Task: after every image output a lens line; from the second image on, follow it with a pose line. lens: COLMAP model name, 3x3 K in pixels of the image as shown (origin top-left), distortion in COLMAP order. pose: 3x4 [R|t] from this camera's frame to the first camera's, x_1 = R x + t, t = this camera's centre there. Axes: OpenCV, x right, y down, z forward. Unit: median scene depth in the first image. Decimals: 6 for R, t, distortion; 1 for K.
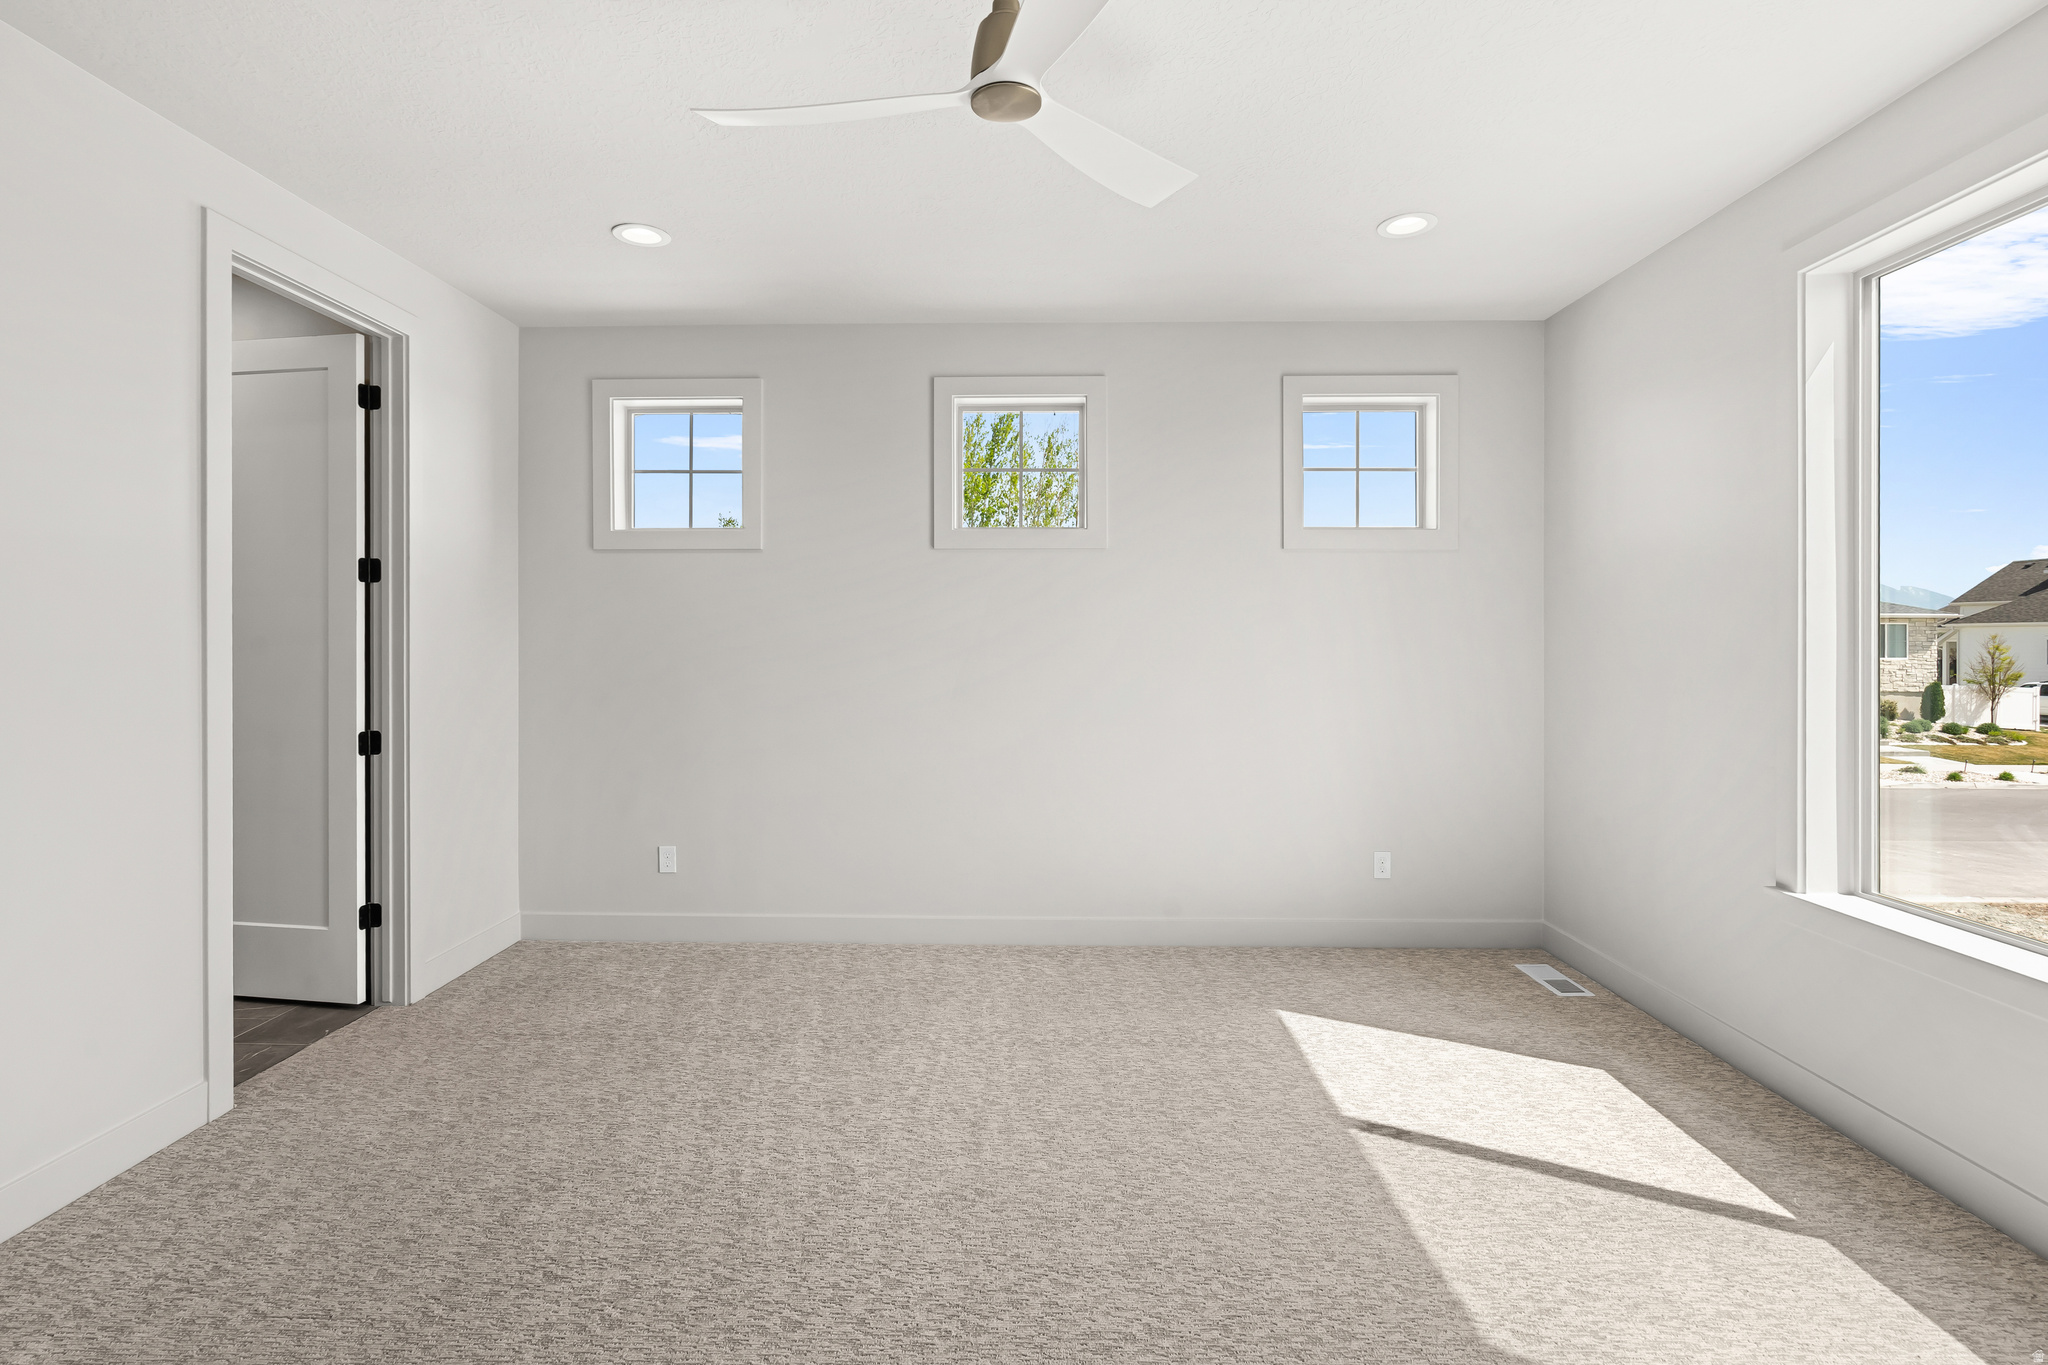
lens RADIAL K [[944.1, 0, 1007.0], [0, 944.1, 656.7], [0, 0, 1]] dist [-0.003176, 0.001560]
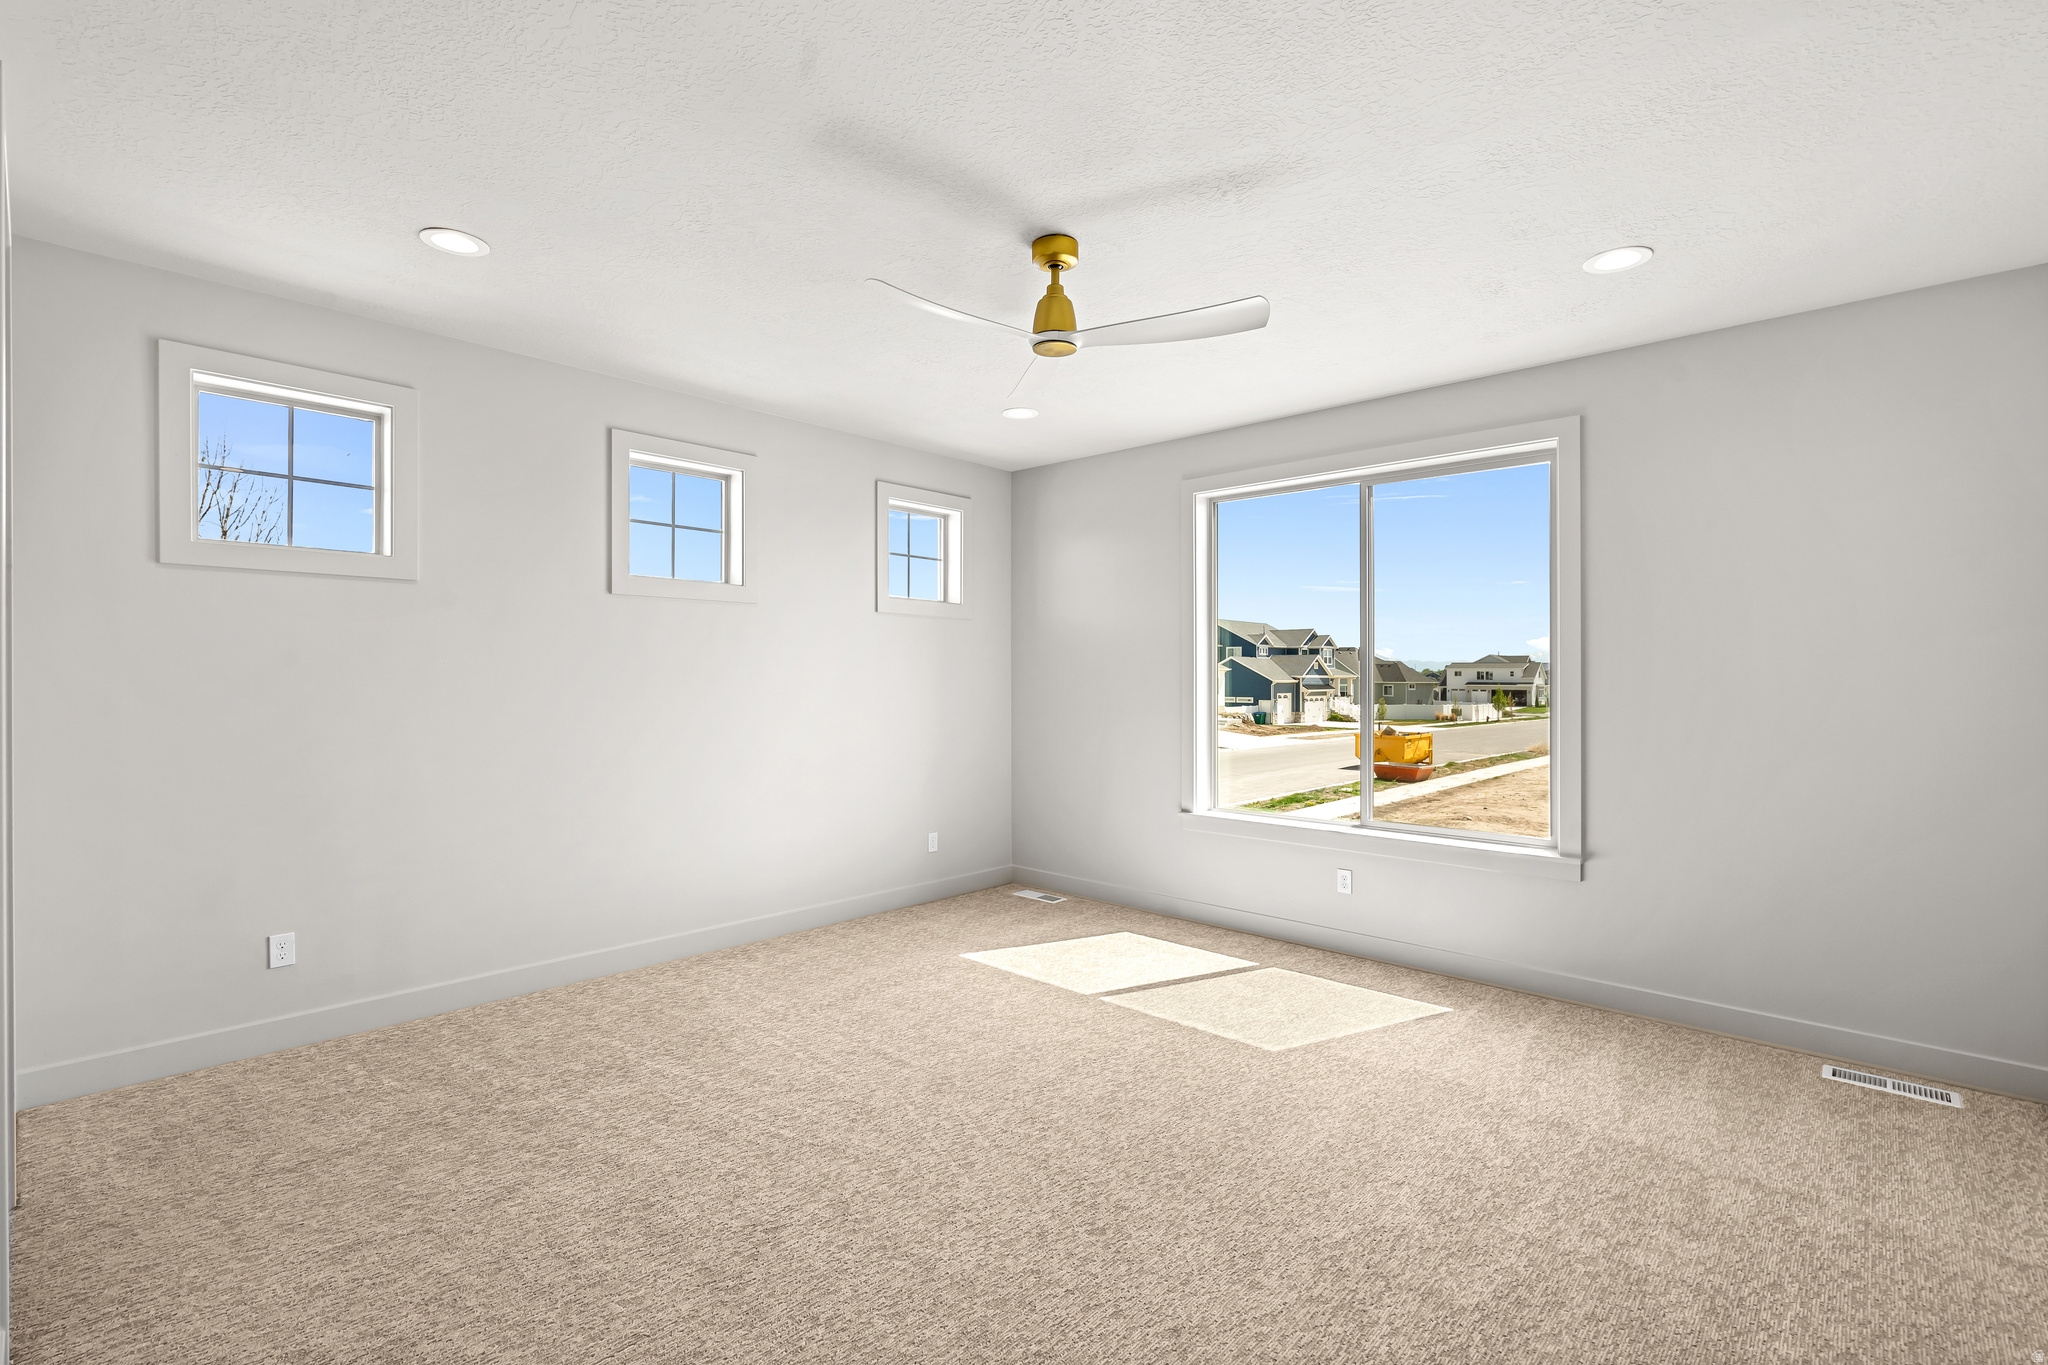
lens RADIAL K [[944.1, 0, 961.5], [0, 944.1, 669.8], [0, 0, 1]] dist [-0.003176, 0.001560]
pose [[0.684546, 0.006246, 0.728943, -0.717855], [0.013158, 0.999695, -0.020922, -0.003139], [-0.728851, 0.023913, 0.684254, 0.011221]]
